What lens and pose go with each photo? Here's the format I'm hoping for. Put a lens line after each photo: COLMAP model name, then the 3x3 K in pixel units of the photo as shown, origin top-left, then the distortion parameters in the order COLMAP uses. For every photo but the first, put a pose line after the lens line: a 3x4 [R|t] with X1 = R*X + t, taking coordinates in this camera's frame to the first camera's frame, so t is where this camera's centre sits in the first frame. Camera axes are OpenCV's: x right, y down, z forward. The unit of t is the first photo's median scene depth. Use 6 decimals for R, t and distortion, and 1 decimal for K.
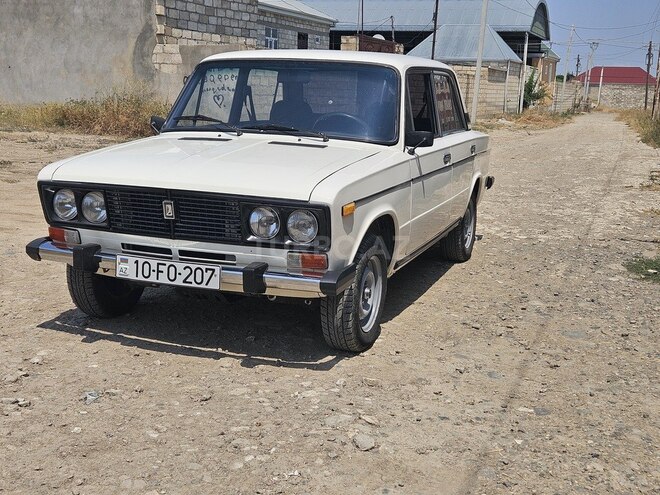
lens RADIAL K [[907.3, 0, 367.1], [0, 907.3, 238.6], [0, 0, 1]] dist [0.080946, -0.003137]
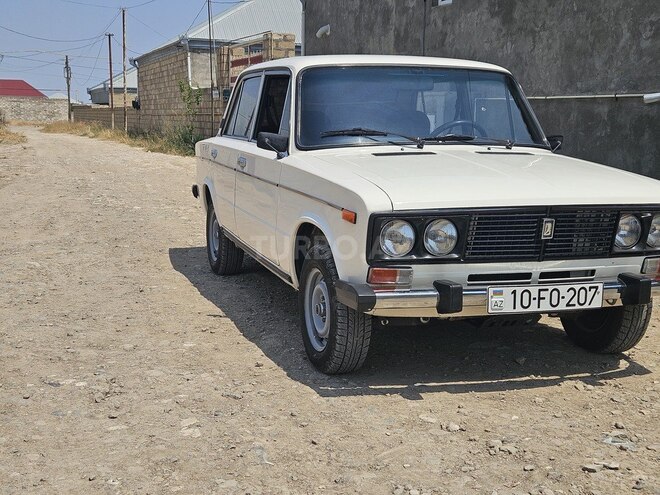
lens RADIAL K [[874.4, 0, 308.5], [0, 874.4, 257.4], [0, 0, 1]] dist [0.074136, -0.031546]
pose [[0.812682, -0.120612, 0.570088, -0.886081], [0.115613, 0.992269, 0.045121, -0.068202], [-0.571123, 0.029241, 0.820344, 0.413880]]
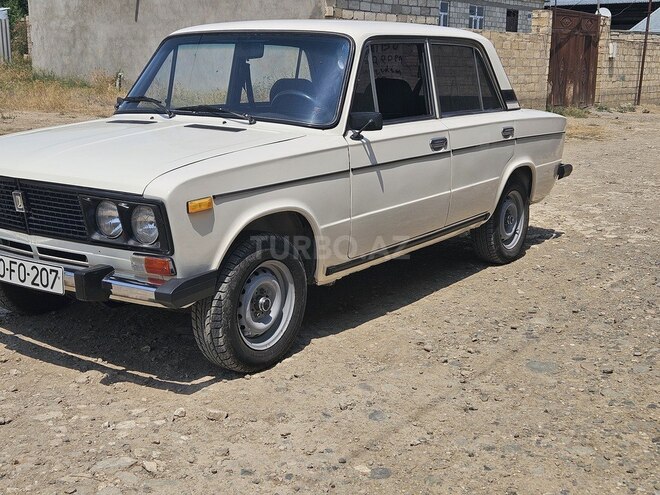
lens RADIAL K [[907.3, 0, 367.1], [0, 907.3, 238.6], [0, 0, 1]] dist [0.080946, -0.003137]
pose [[0.961765, 0.030697, -0.272149, 0.343350], [-0.025562, 0.999422, 0.022394, -0.023686], [0.272679, -0.014581, 0.961995, 0.228080]]
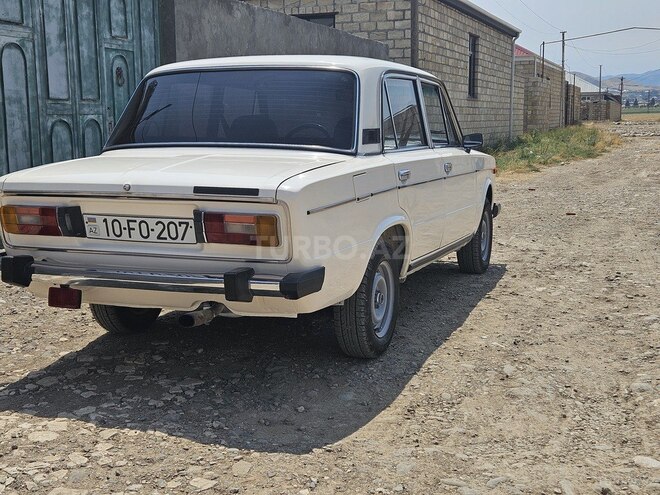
lens RADIAL K [[880.2, 0, 330.0], [0, 880.2, 247.5], [0, 0, 1]] dist [0.078479, -0.029215]
pose [[-0.998468, -0.038653, 0.039597, -0.133745], [-0.024423, 0.949945, 0.311461, -0.433643], [-0.049654, 0.310016, -0.949434, 2.698455]]
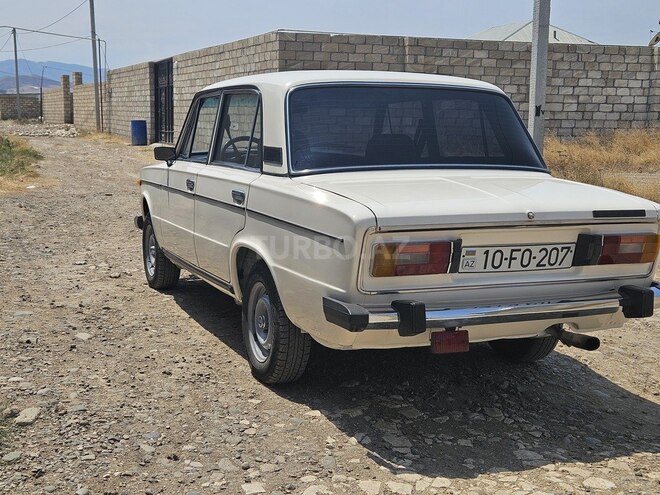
lens RADIAL K [[880.2, 0, 330.0], [0, 880.2, 247.5], [0, 0, 1]] dist [0.078479, -0.029215]
pose [[-0.755680, 0.039429, -0.653753, 0.767071], [-0.158943, 0.957306, 0.241460, -0.358921], [0.635362, 0.286376, -0.717150, 2.361398]]
